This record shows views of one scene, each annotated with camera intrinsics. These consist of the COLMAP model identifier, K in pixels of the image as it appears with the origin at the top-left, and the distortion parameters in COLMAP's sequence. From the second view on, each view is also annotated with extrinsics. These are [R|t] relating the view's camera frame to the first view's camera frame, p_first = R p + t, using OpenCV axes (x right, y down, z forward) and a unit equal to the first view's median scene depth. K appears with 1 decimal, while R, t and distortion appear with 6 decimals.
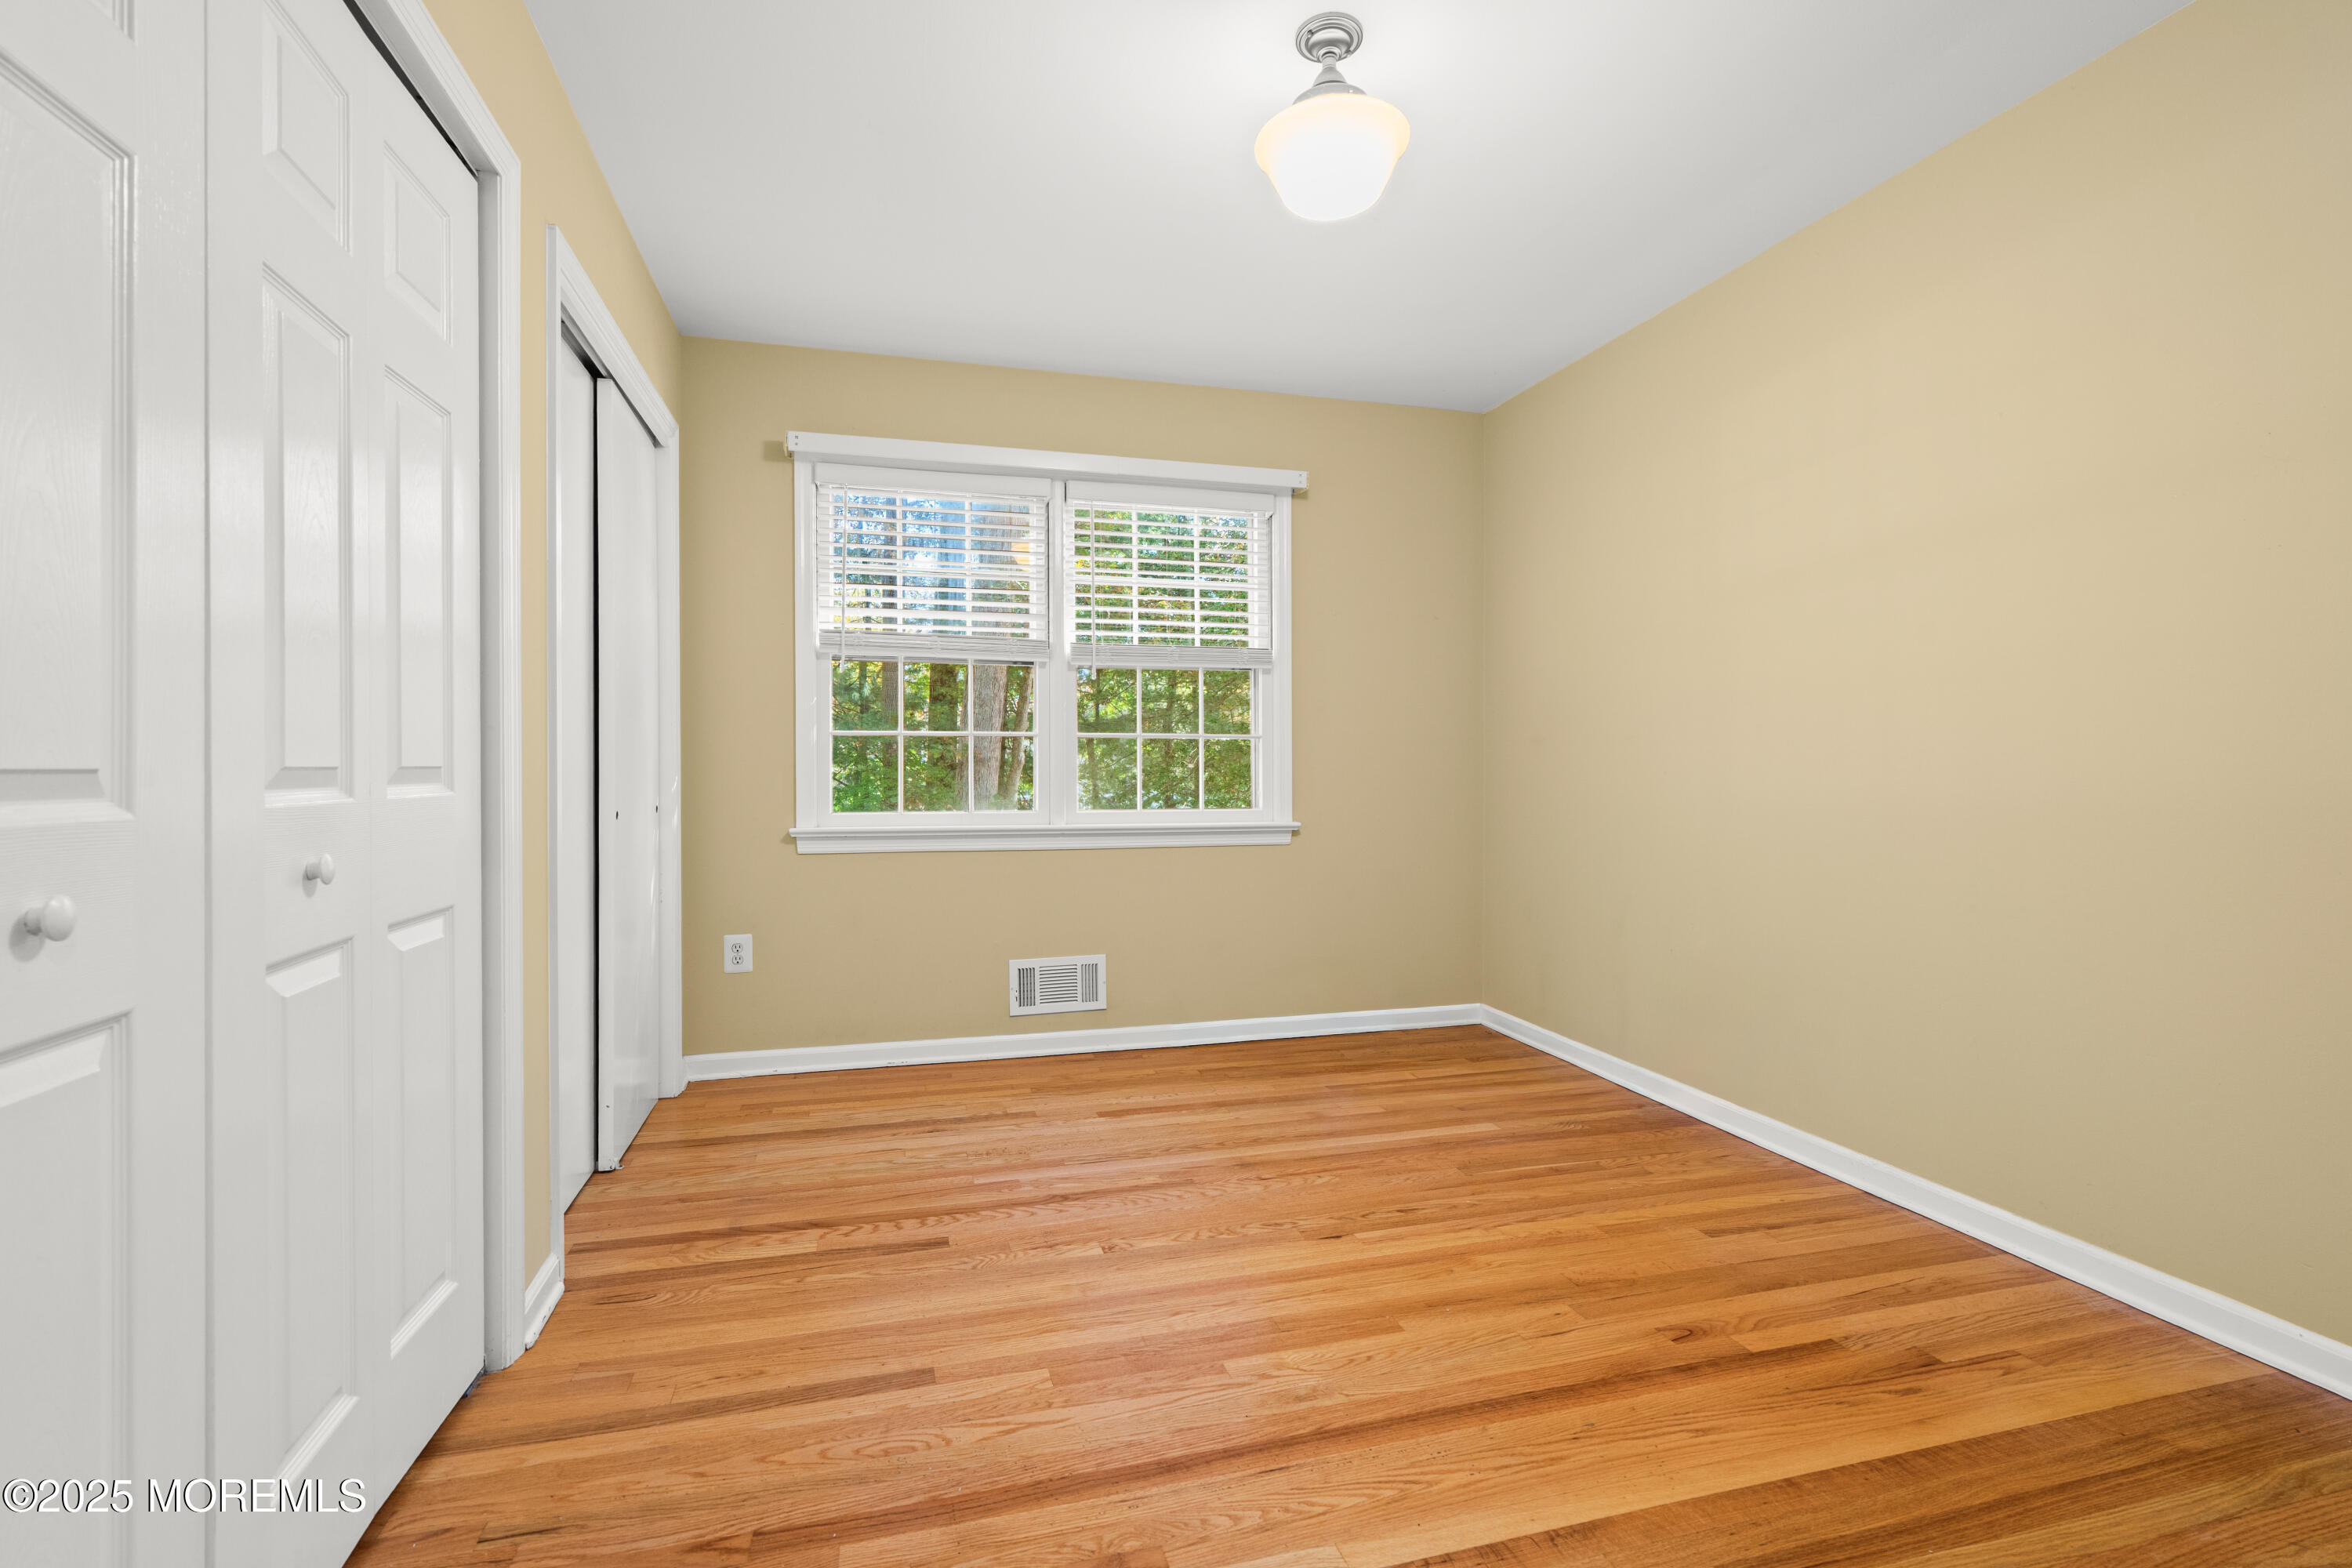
lens RADIAL K [[1054.2, 0, 1178.1], [0, 1054.2, 777.4], [0, 0, 1]] dist [-0.005659, 0.000746]
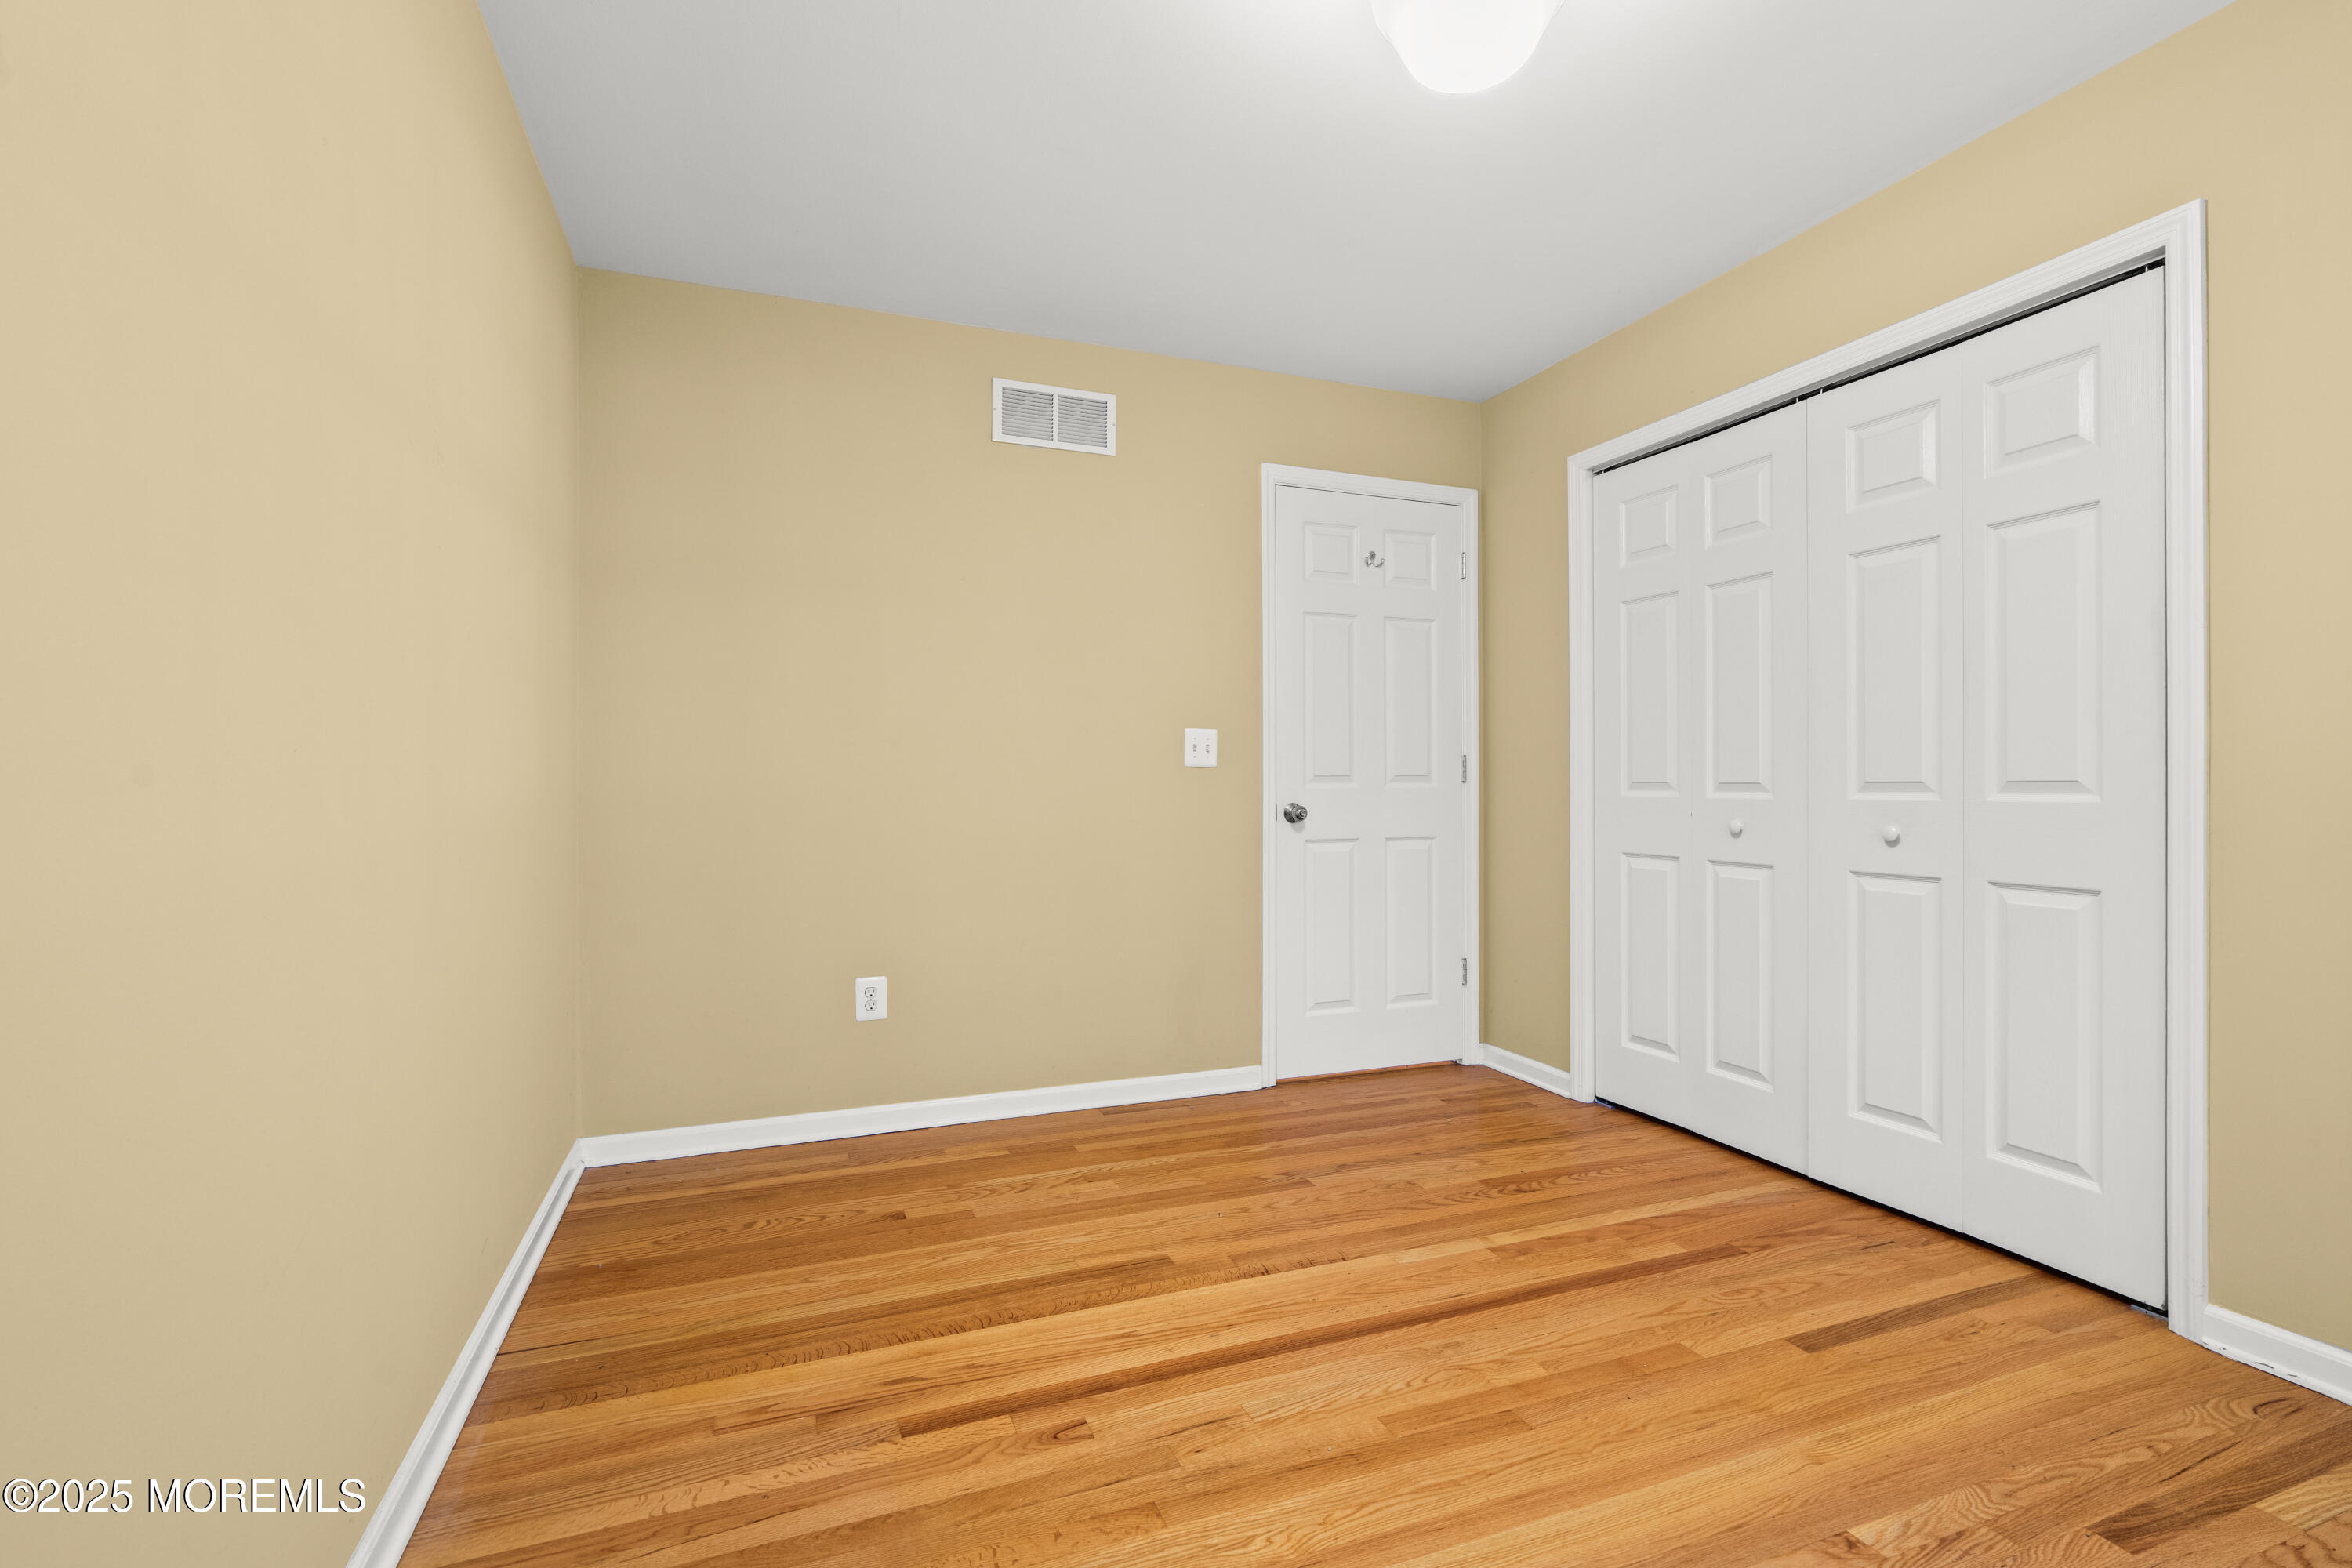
lens RADIAL K [[1054.2, 0, 1177.2], [0, 1054.2, 780.0], [0, 0, 1]] dist [-0.005659, 0.000746]
pose [[-0.994899, 0.002839, -0.100833, 0.516437], [0.002247, 0.999980, 0.005984, -0.021297], [0.100848, 0.005727, -0.994885, 2.040768]]
